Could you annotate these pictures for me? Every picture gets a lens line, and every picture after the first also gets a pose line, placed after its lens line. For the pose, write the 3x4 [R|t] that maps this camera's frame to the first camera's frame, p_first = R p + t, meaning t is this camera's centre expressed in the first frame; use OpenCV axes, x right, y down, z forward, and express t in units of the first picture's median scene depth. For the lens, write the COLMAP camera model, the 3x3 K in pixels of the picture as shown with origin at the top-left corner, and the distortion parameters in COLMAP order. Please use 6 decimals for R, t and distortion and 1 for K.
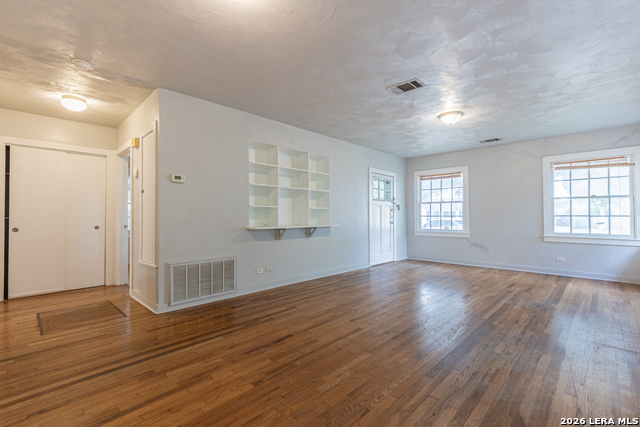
lens RADIAL K [[286.0, 0, 321.4], [0, 286.0, 213.1], [0, 0, 1]] dist [0.002032, 0.000128]
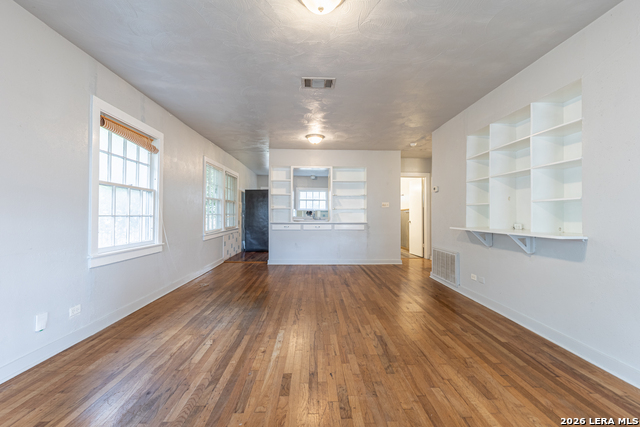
lens RADIAL K [[288.3, 0, 322.6], [0, 288.3, 213.2], [0, 0, 1]] dist [0.004067, 0.000118]
pose [[-0.687214, -0.006441, -0.726426, 0.636413], [0.003462, 0.999920, -0.012141, 0.010330], [0.726446, -0.010858, -0.687137, 1.071499]]
